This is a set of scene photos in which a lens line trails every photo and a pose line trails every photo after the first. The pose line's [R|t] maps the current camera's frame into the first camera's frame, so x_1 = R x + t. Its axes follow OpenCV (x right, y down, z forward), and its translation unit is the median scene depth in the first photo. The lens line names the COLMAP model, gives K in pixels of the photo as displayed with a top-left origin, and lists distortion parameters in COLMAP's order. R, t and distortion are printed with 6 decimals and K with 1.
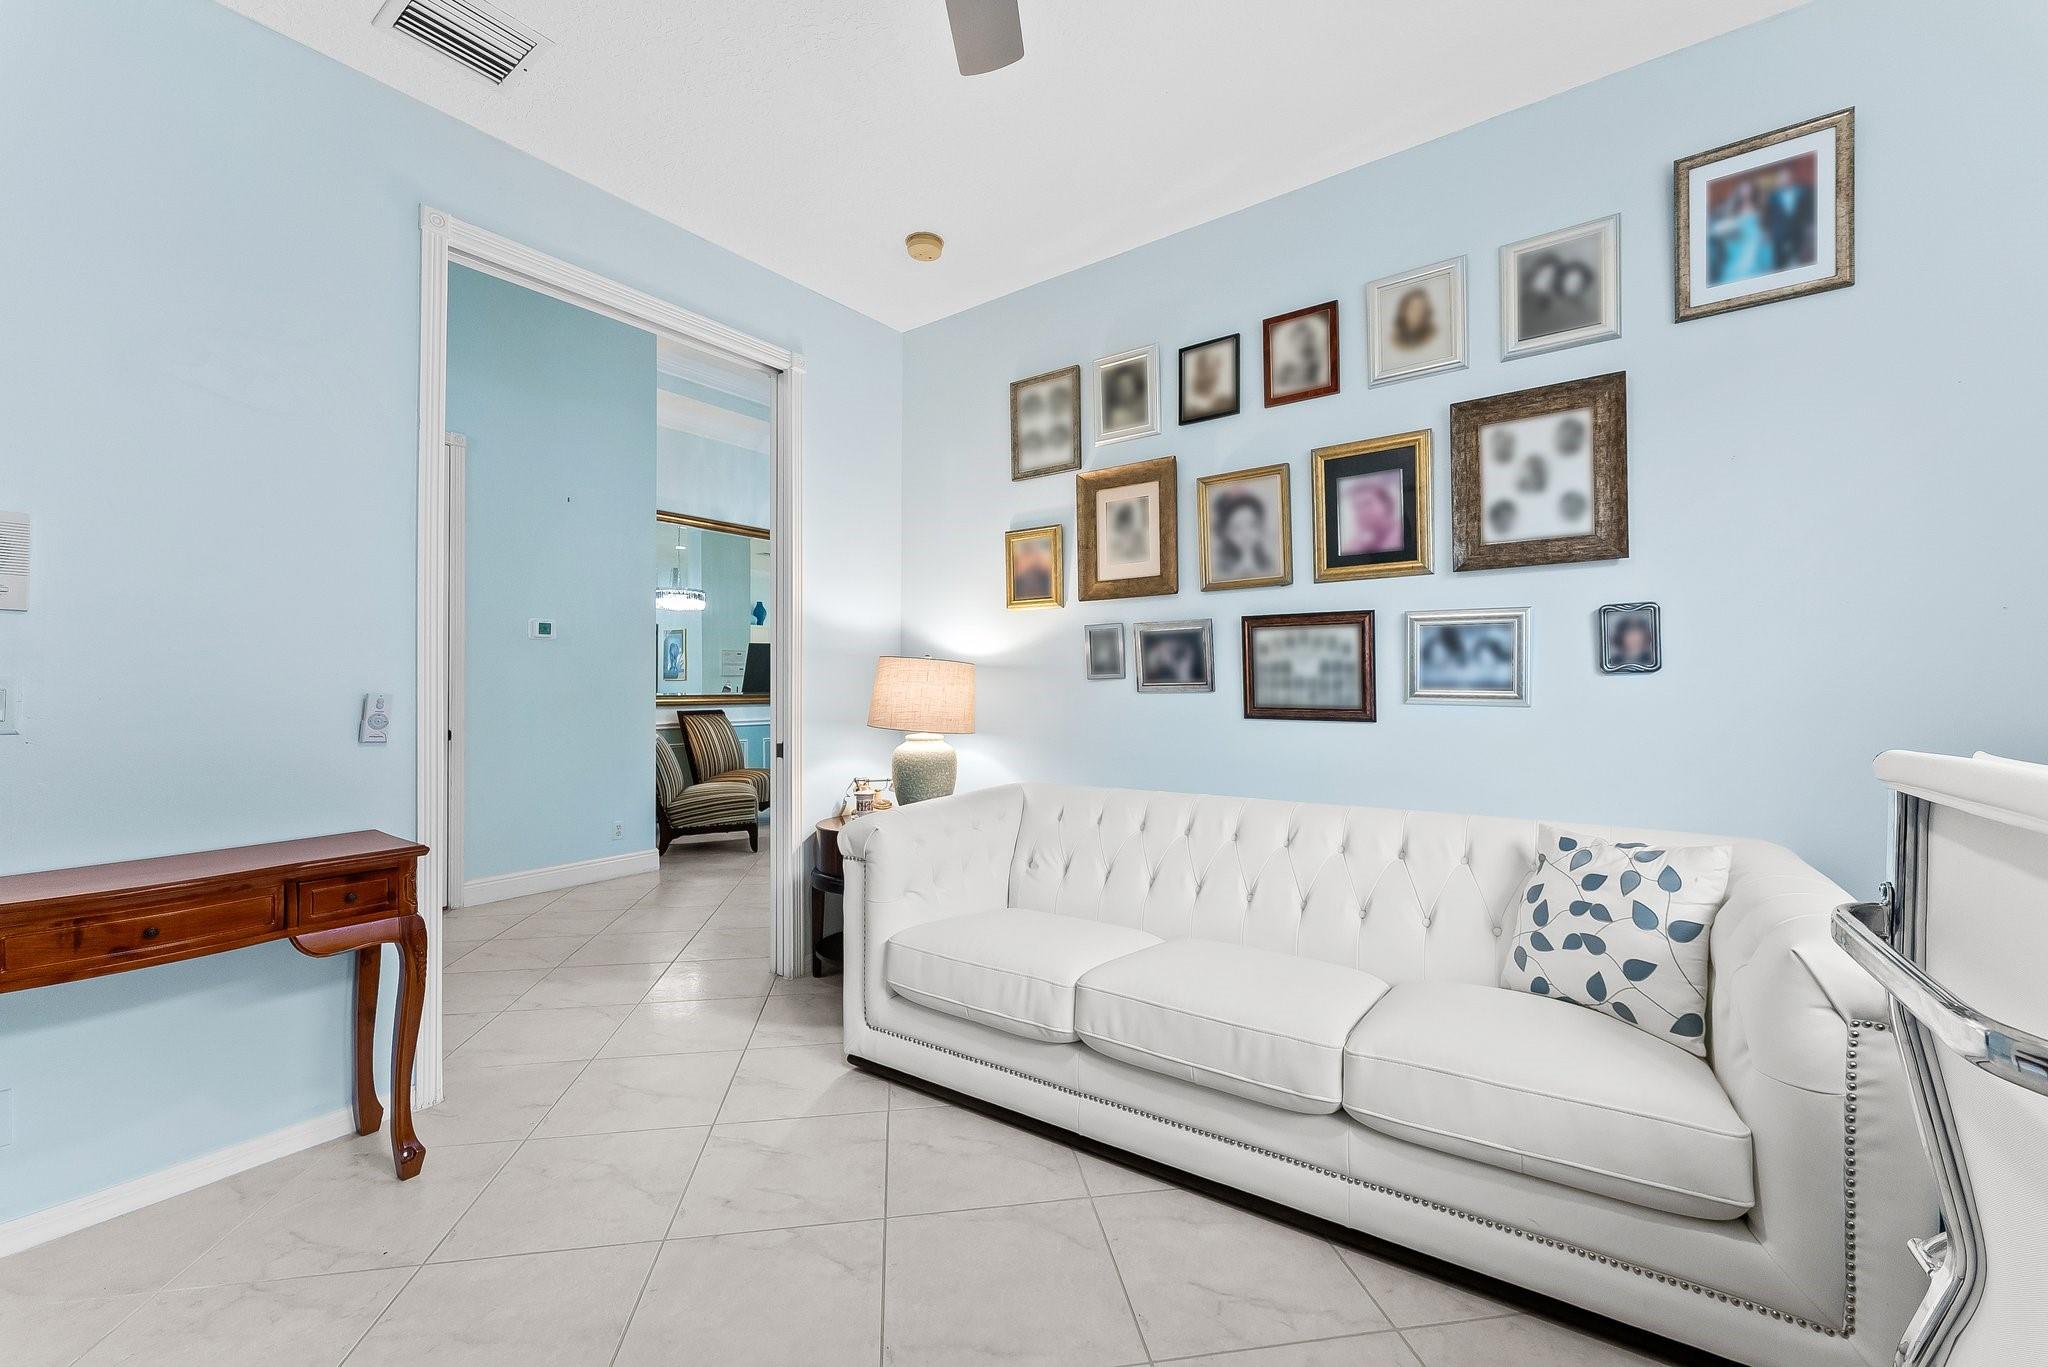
lens RADIAL K [[823.4, 0, 1028.2], [0, 823.4, 677.2], [0, 0, 1]] dist [0.000128, 0.000020]
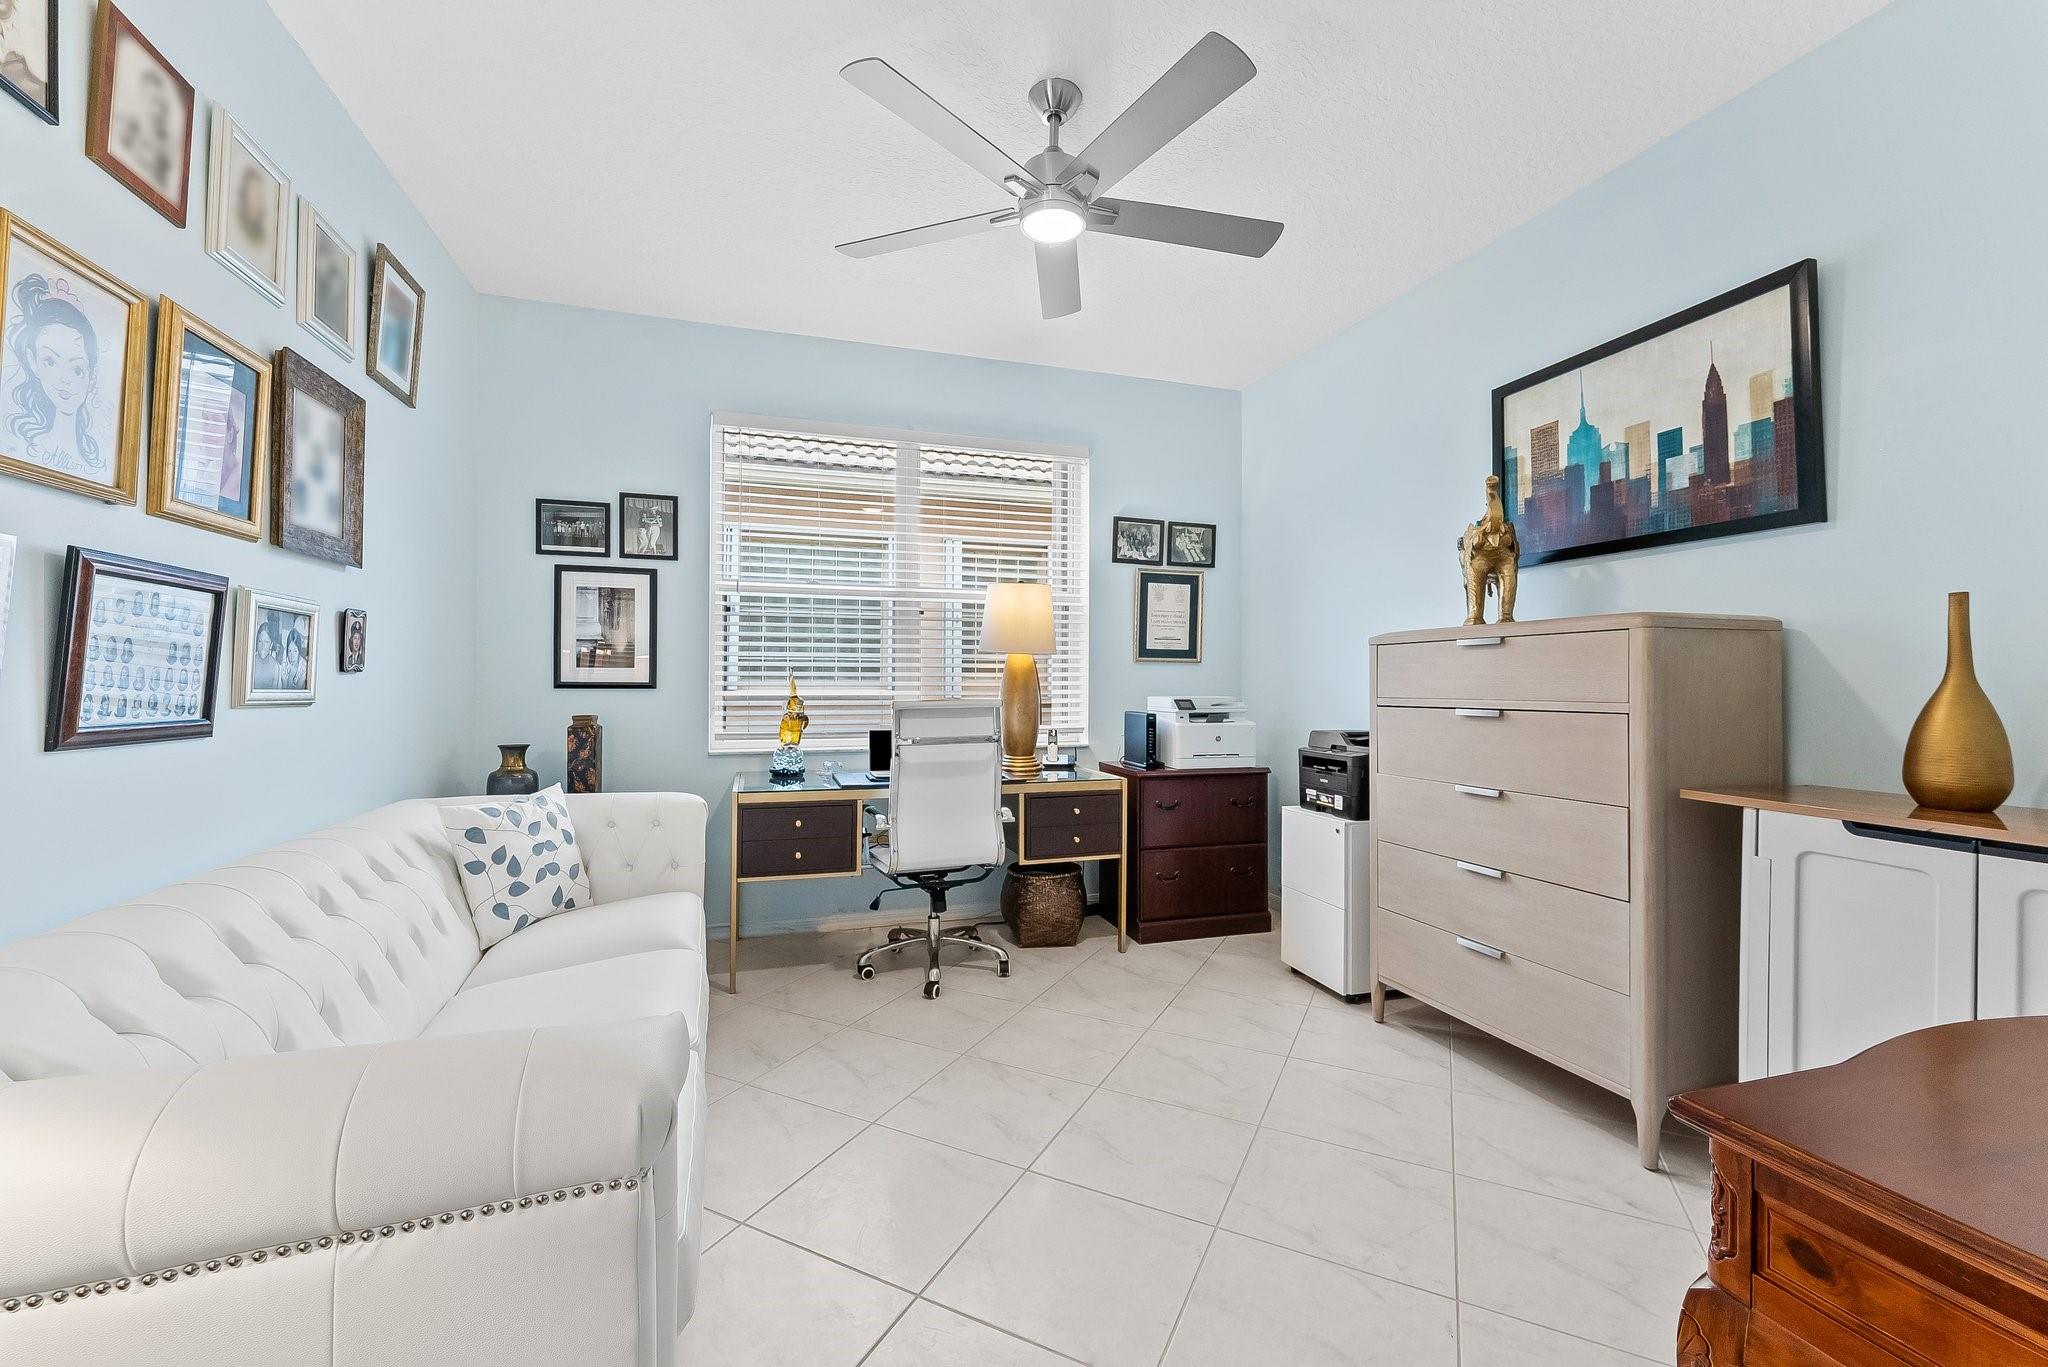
lens RADIAL K [[823.4, 0, 1028.2], [0, 823.4, 677.2], [0, 0, 1]] dist [0.000128, 0.000020]
pose [[-0.811597, 0.005371, 0.584193, -0.737566], [-0.008568, 0.999741, -0.021095, 0.019908], [-0.584155, -0.022126, -0.811340, 1.563357]]
